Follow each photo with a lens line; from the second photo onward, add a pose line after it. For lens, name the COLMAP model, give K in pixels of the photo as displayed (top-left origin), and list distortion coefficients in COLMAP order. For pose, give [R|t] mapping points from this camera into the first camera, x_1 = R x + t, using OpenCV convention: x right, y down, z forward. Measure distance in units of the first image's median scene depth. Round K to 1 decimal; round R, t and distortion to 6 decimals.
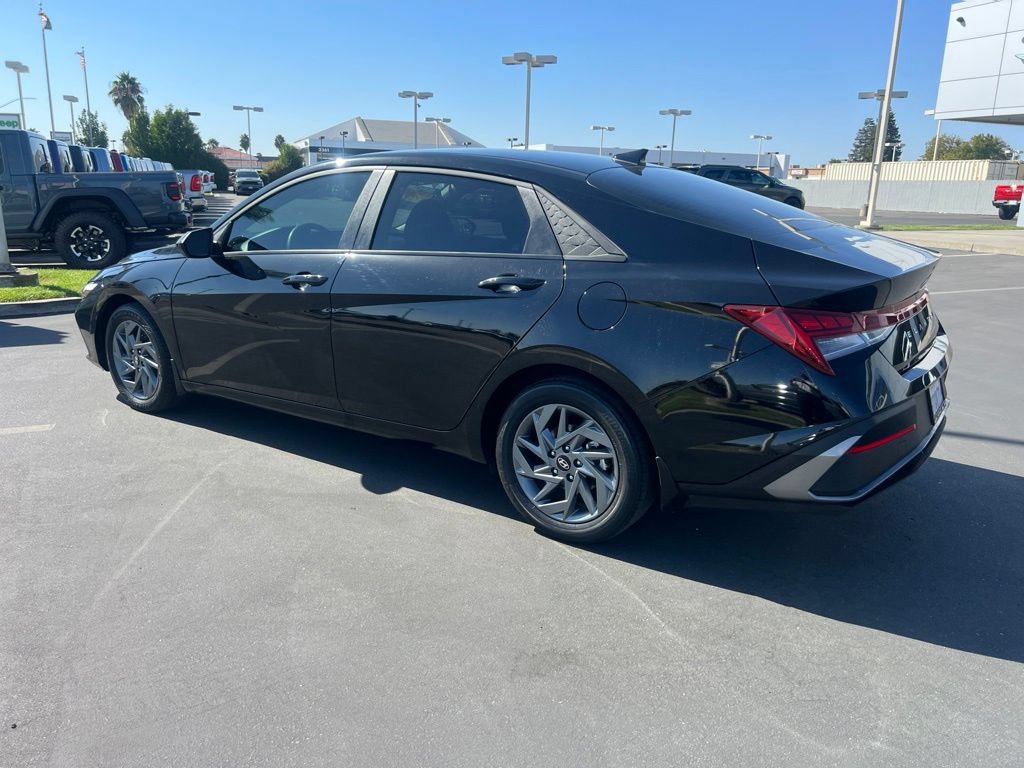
lens RADIAL K [[775.1, 0, 507.4], [0, 775.1, 387.7], [0, 0, 1]] dist [0.056498, -0.067944]
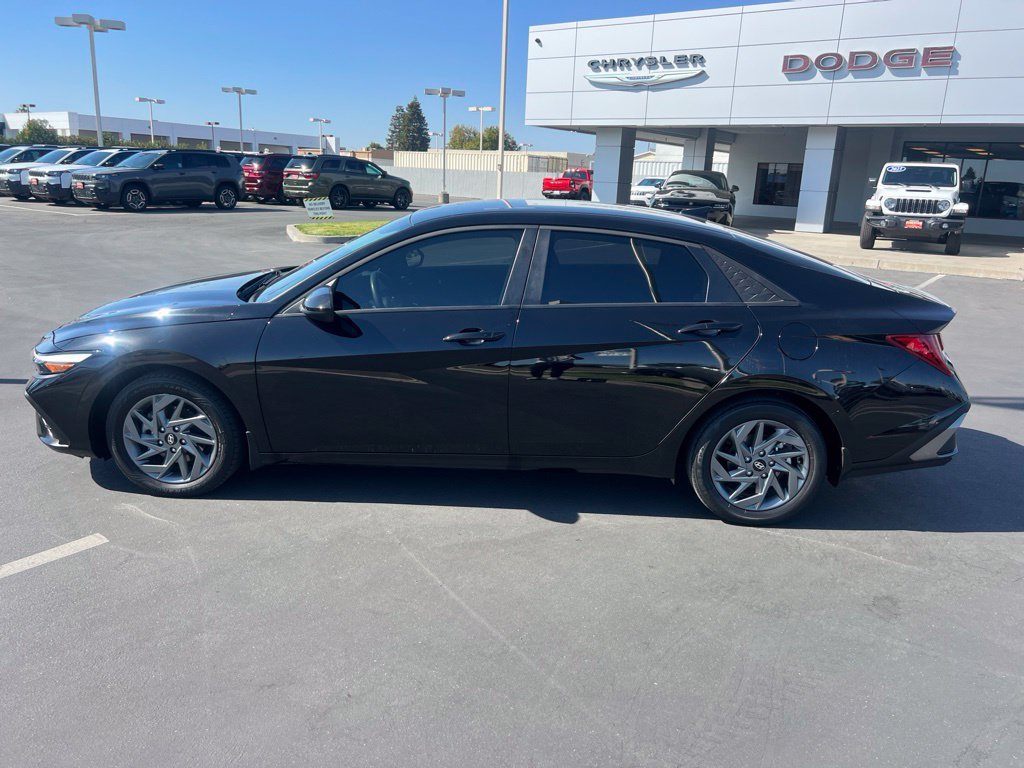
lens RADIAL K [[775.1, 0, 518.4], [0, 775.1, 386.2], [0, 0, 1]] dist [0.056498, -0.067944]
pose [[0.841098, -0.126674, 0.525840, -0.802478], [0.113784, 0.991873, 0.056939, -0.131046], [-0.528779, 0.011941, 0.848676, 0.101765]]
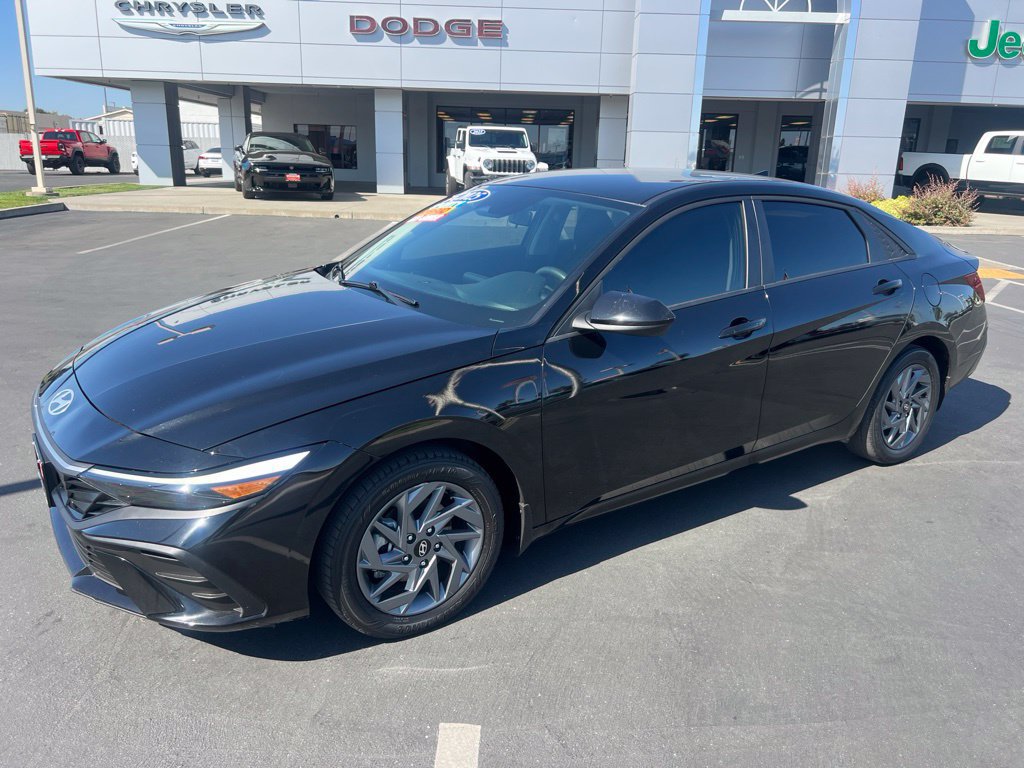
lens RADIAL K [[775.1, 0, 513.1], [0, 775.1, 379.6], [0, 0, 1]] dist [0.056498, -0.067944]
pose [[0.348961, -0.267931, 0.898020, -1.246517], [0.218443, 0.955118, 0.200082, -0.337545], [-0.911323, 0.126345, 0.391826, 0.944736]]
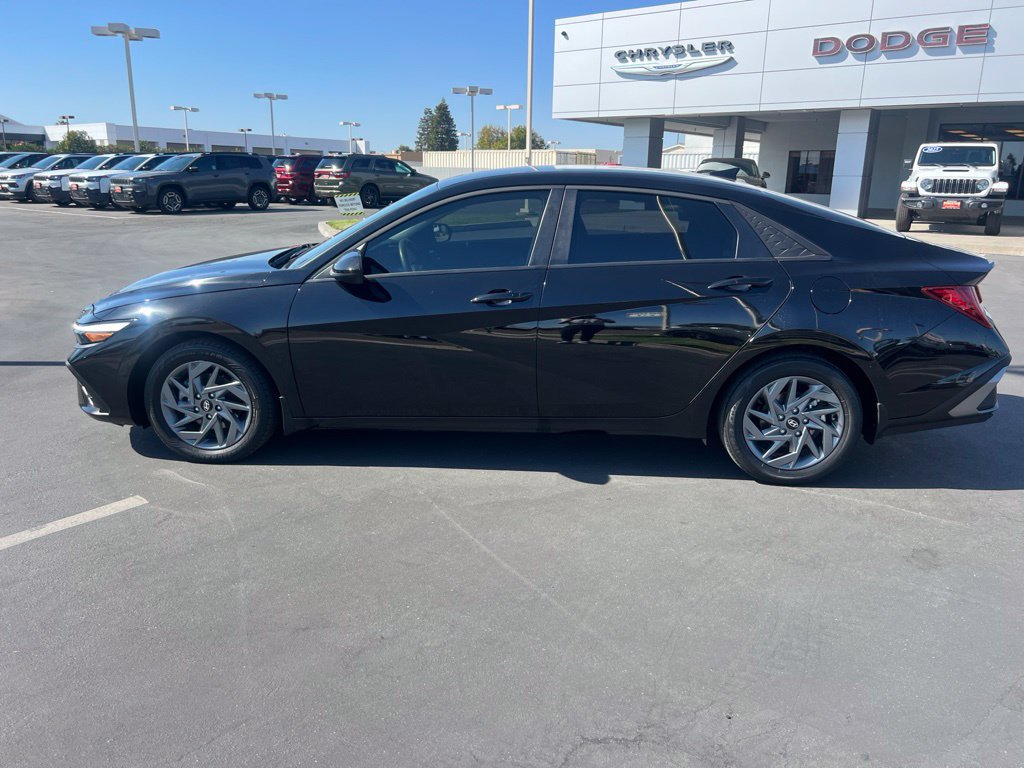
lens RADIAL K [[775.1, 0, 517.9], [0, 775.1, 384.0], [0, 0, 1]] dist [0.056498, -0.067944]
pose [[0.860108, -0.138182, 0.491039, -0.806717], [0.130841, 0.990169, 0.049459, -0.075843], [-0.493046, 0.021708, 0.869733, 0.100126]]
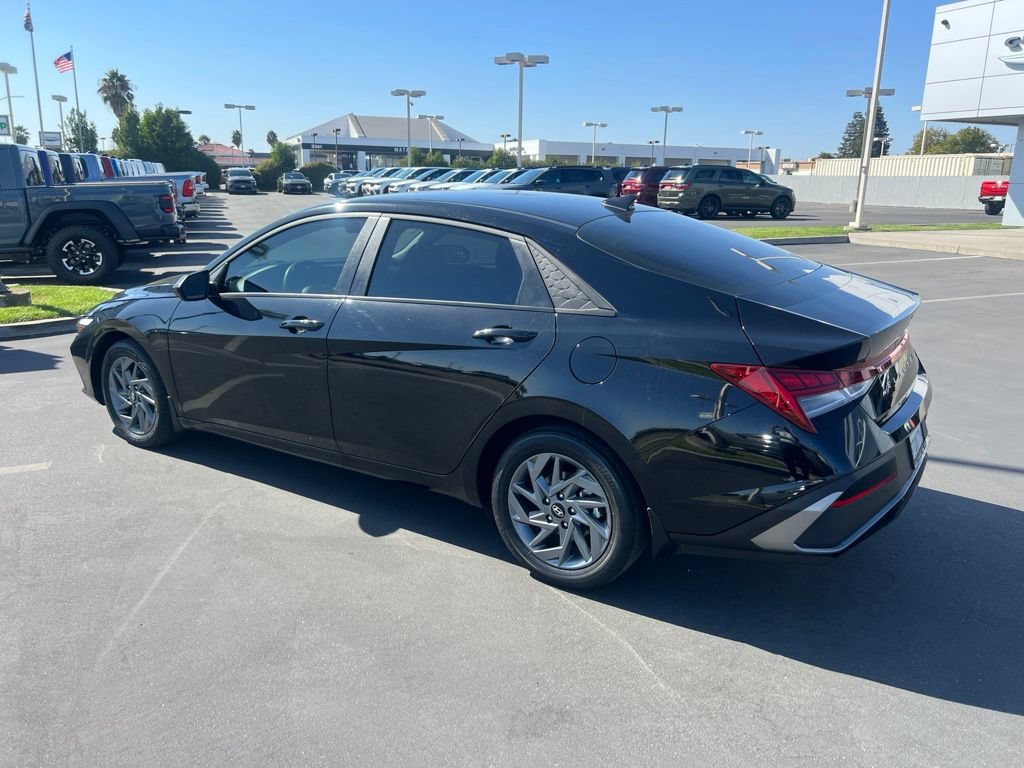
lens RADIAL K [[775.1, 0, 520.1], [0, 775.1, 377.1], [0, 0, 1]] dist [0.056498, -0.067944]
pose [[0.999708, -0.011456, 0.021256, 0.002500], [0.011566, 0.999920, -0.005049, -0.064536], [-0.021196, 0.005293, 0.999761, -0.020750]]
